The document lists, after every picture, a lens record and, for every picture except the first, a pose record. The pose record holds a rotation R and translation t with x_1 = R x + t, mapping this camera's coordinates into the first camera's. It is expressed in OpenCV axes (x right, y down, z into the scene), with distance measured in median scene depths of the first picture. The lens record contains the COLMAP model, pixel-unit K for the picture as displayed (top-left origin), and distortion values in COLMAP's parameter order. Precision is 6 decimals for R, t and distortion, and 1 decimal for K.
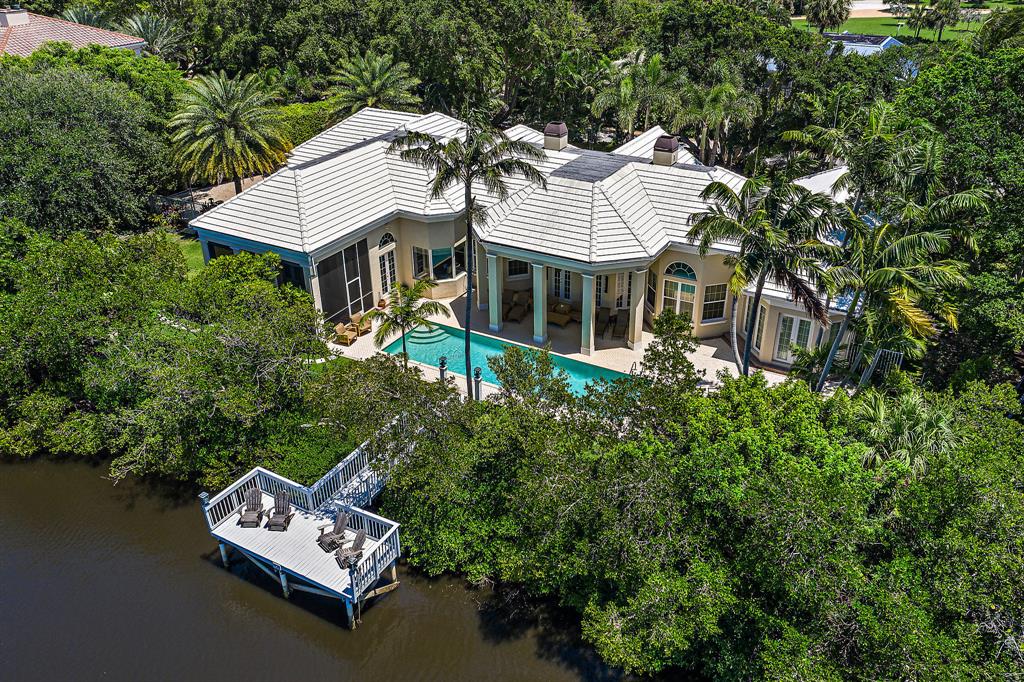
lens RADIAL K [[841.1, 0, 530.6], [0, 841.1, 340.1], [0, 0, 1]] dist [-0.002411, 0.002357]
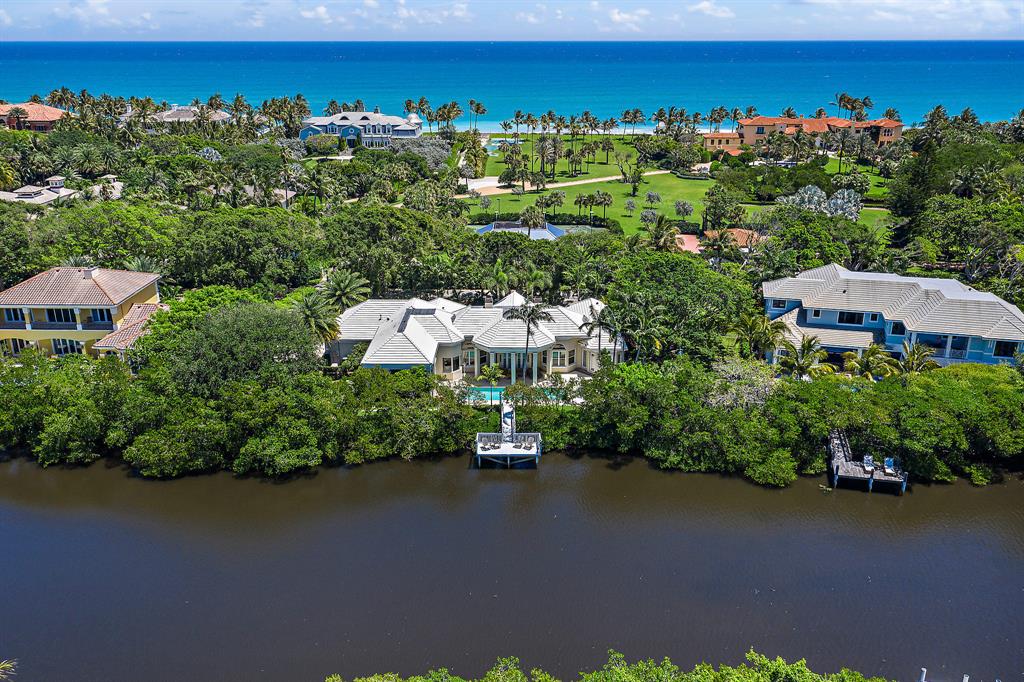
lens RADIAL K [[841.1, 0, 530.6], [0, 841.1, 340.1], [0, 0, 1]] dist [-0.002411, 0.002357]
pose [[0.869099, -0.163720, 0.466757, -1.100331], [0.224324, 0.971473, -0.076937, 0.077175], [-0.440846, 0.171571, 0.881032, -1.249125]]
